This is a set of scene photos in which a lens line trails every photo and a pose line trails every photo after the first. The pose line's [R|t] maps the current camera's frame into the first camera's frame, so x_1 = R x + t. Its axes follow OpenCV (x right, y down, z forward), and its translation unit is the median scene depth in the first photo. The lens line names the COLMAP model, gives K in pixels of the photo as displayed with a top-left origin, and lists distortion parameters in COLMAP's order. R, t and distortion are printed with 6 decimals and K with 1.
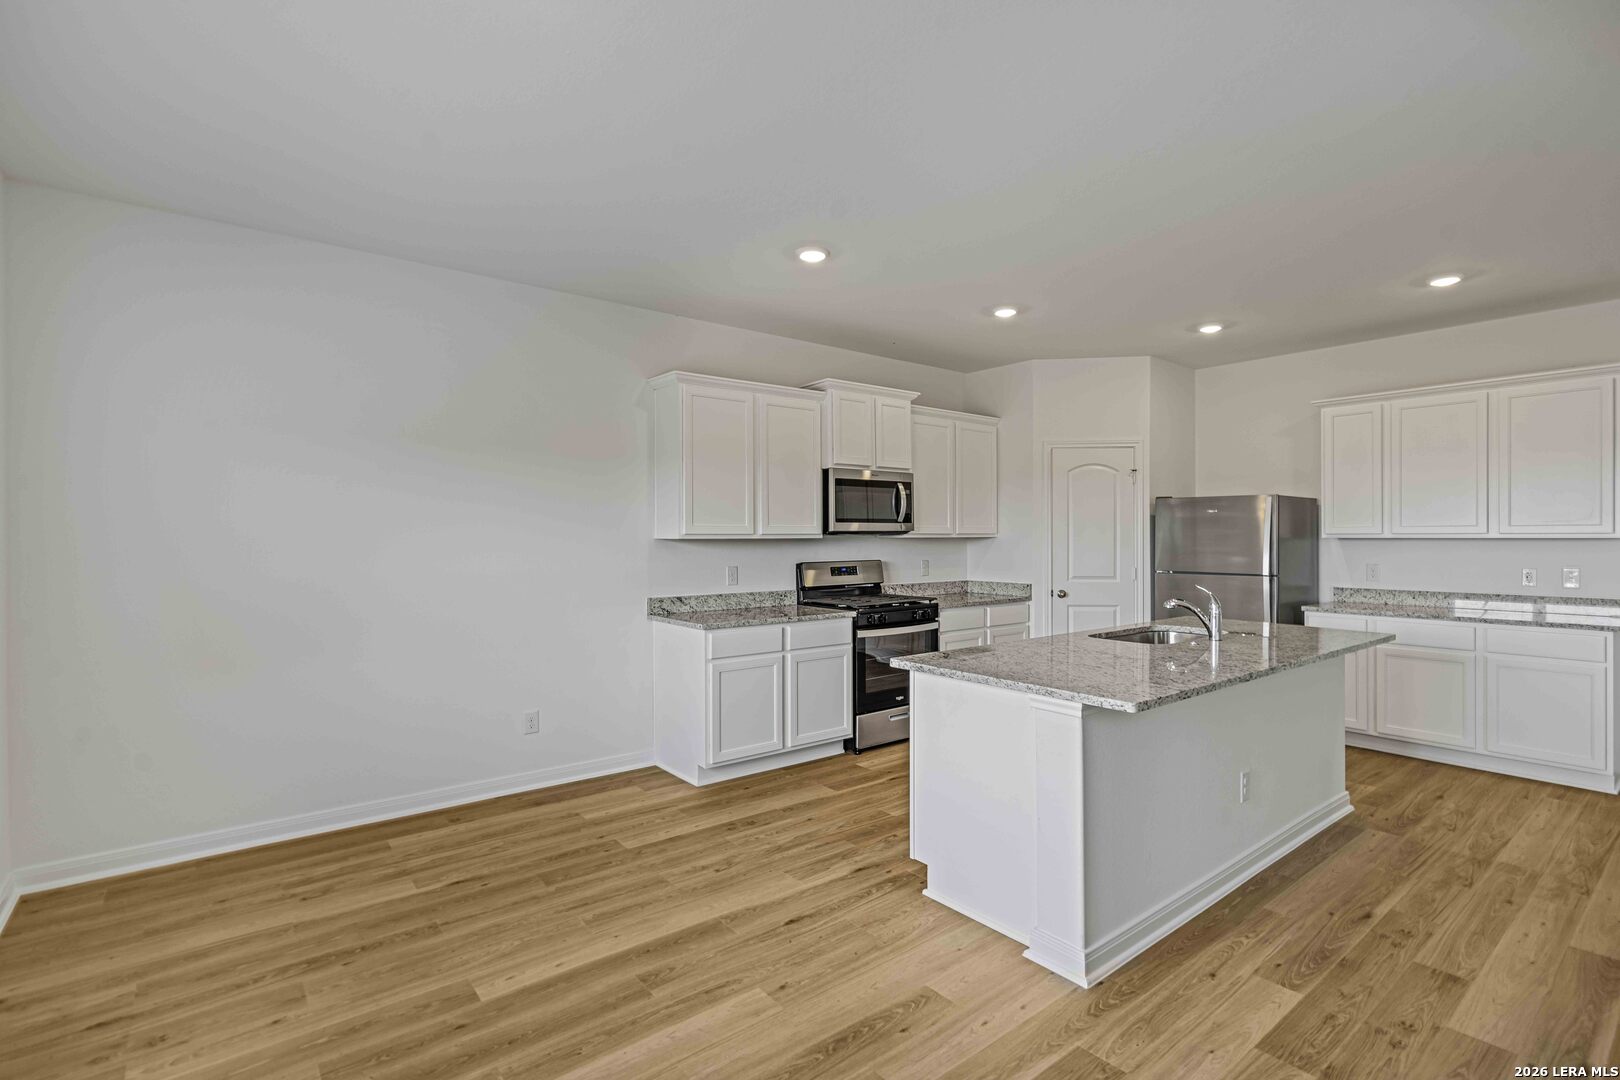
lens RADIAL K [[757.7, 0, 819.1], [0, 757.7, 540.9], [0, 0, 1]] dist [-0.006071, -0.000255]
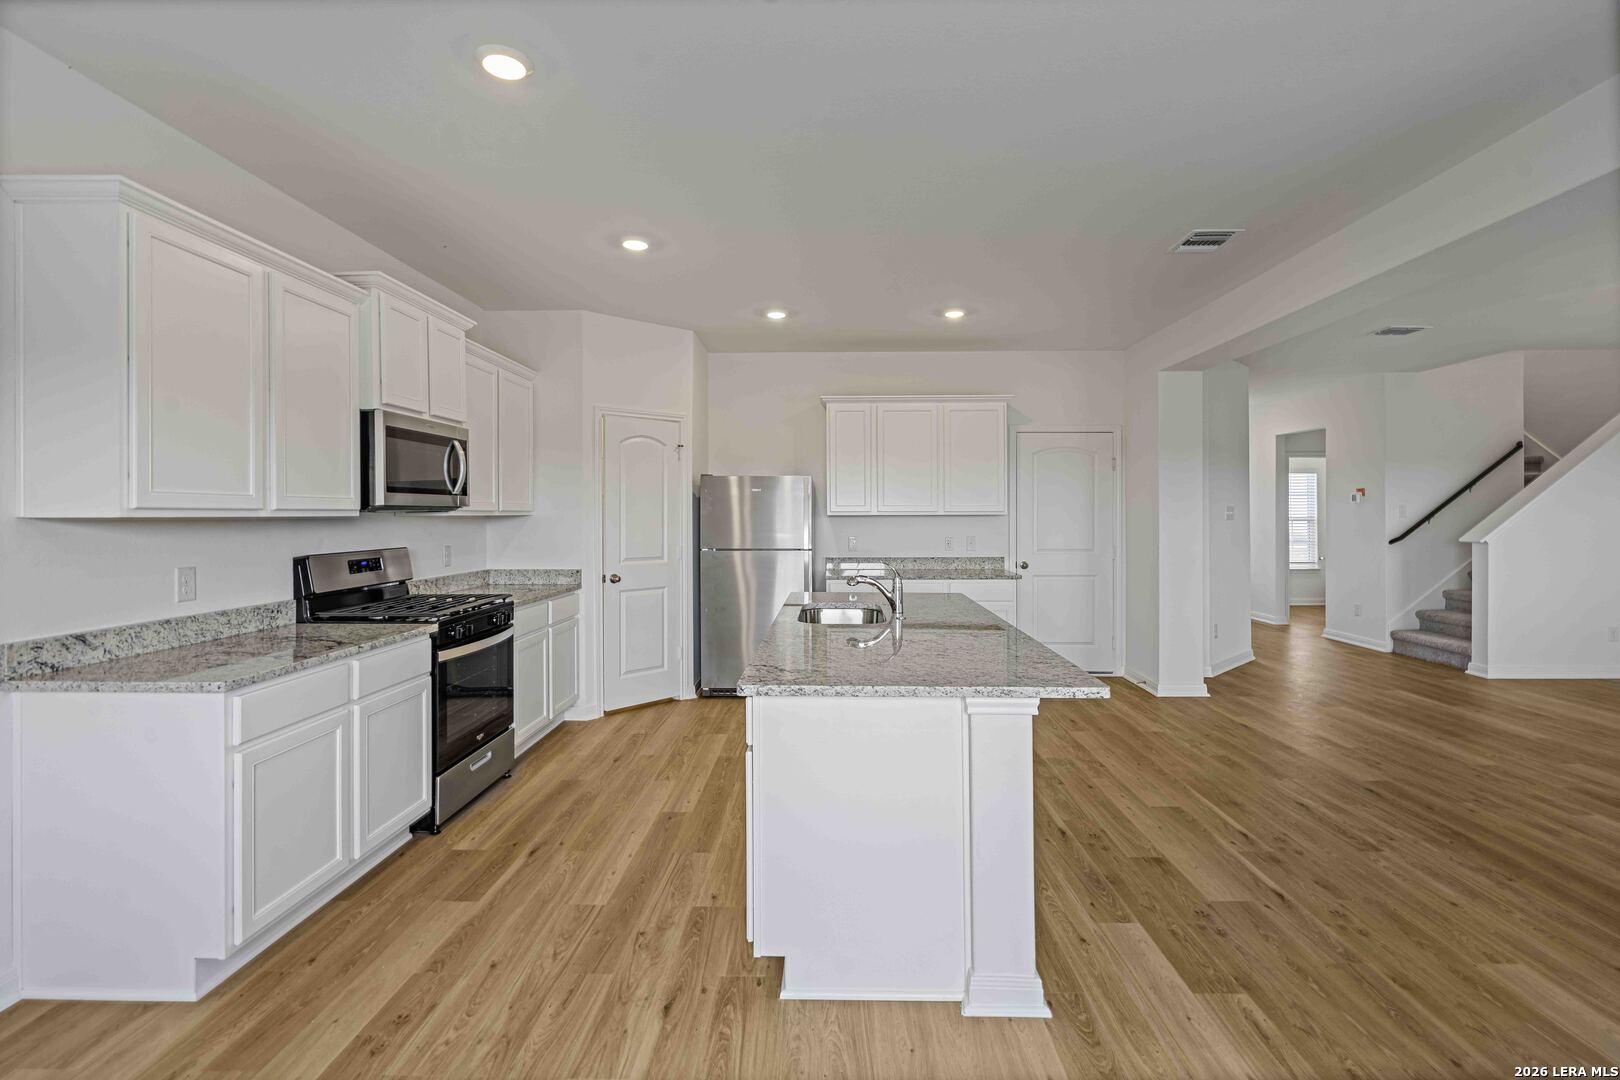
lens RADIAL K [[741.0, 0, 816.8], [0, 741.0, 512.6], [0, 0, 1]] dist [-0.004351, 0.000460]
pose [[0.645125, 0.002497, 0.764073, -0.238762], [0.005931, 0.999948, -0.008275, 0.000929], [-0.764054, 0.009870, 0.645077, 0.311015]]
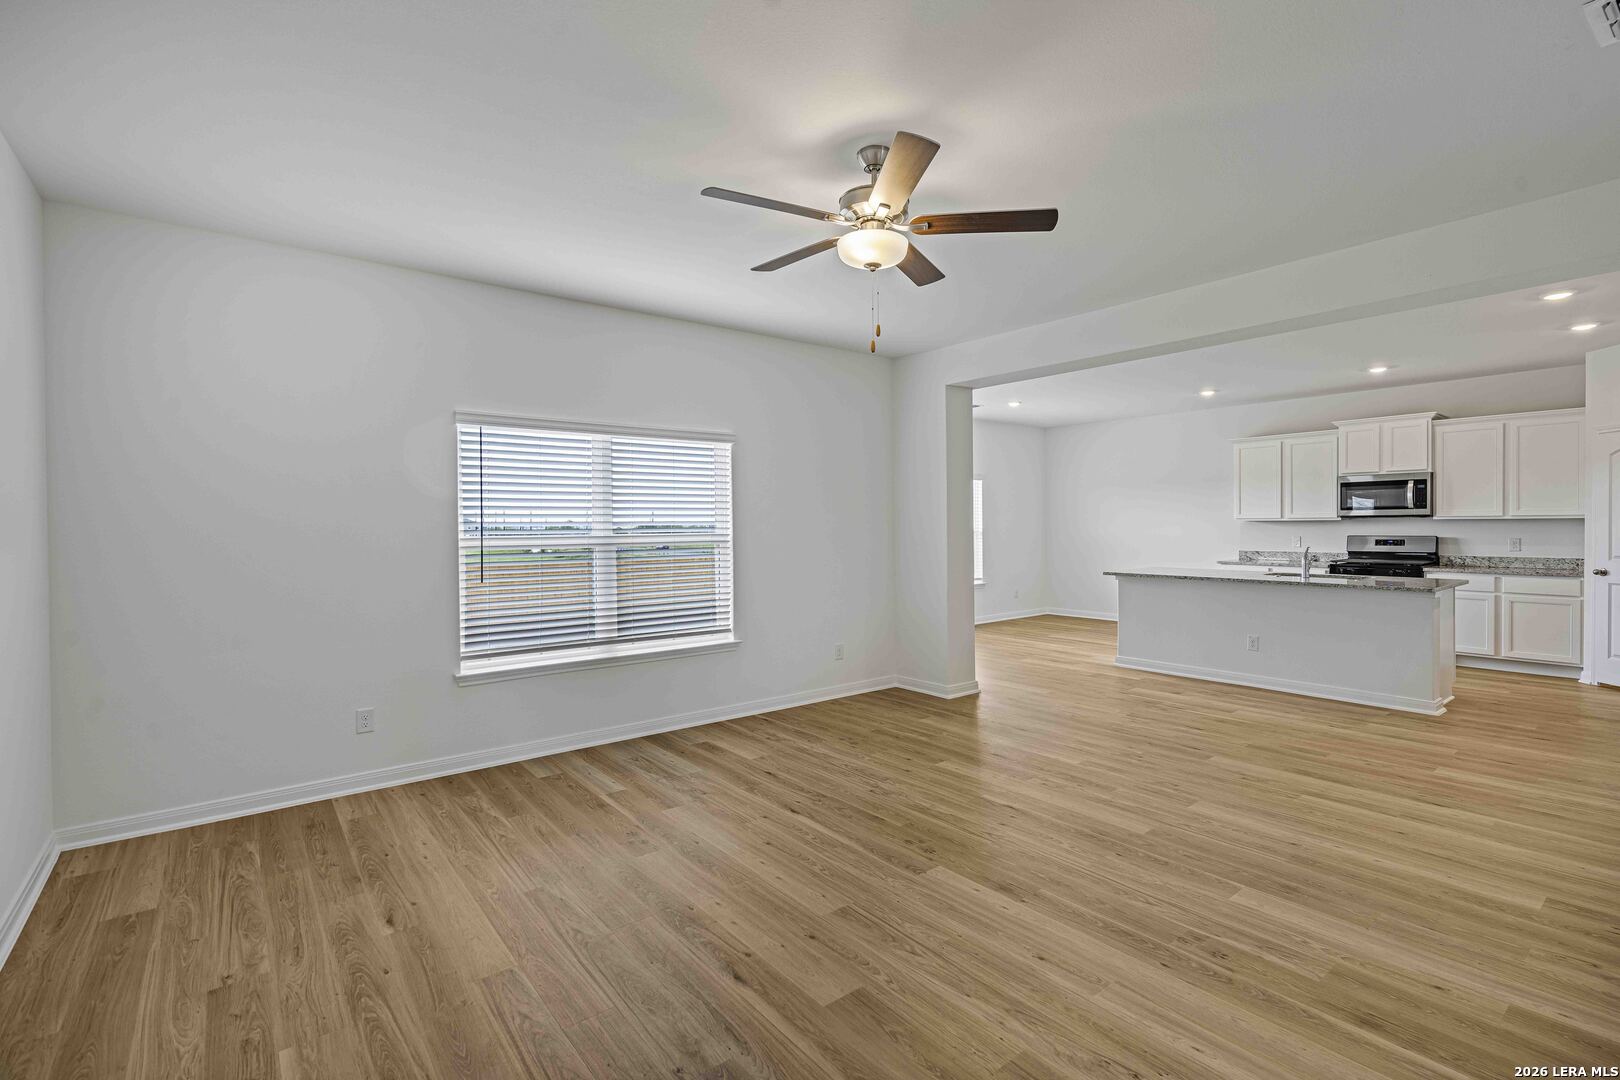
lens RADIAL K [[734.9, 0, 812.3], [0, 734.9, 533.5], [0, 0, 1]] dist [-0.002819, 0.000124]
pose [[-0.007325, 0.015073, -0.999860, 1.648740], [0.002101, 0.999884, 0.015058, -0.001211], [0.999971, -0.001991, -0.007356, -0.108708]]
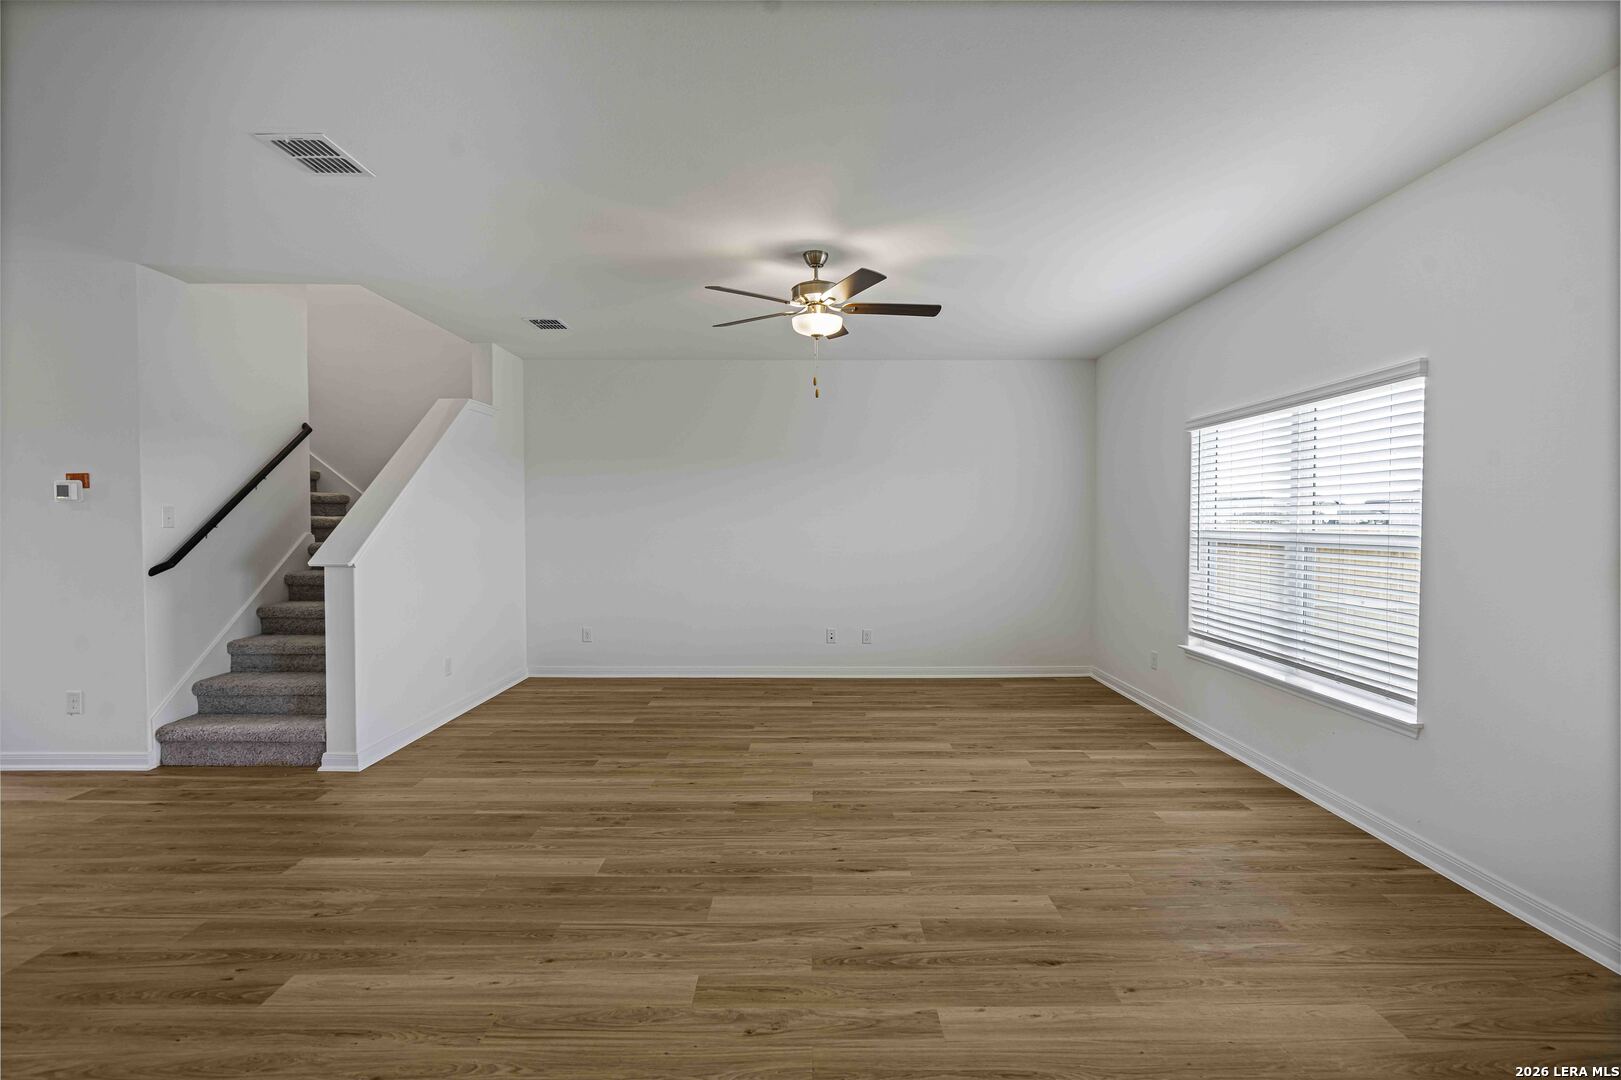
lens RADIAL K [[735.3, 0, 812.8], [0, 735.3, 533.5], [0, 0, 1]] dist [-0.002819, 0.000124]
pose [[-0.779237, -0.008119, 0.626676, 0.565606], [0.005245, 0.999797, 0.019475, -0.000612], [-0.626707, 0.018463, -0.779036, 0.574673]]
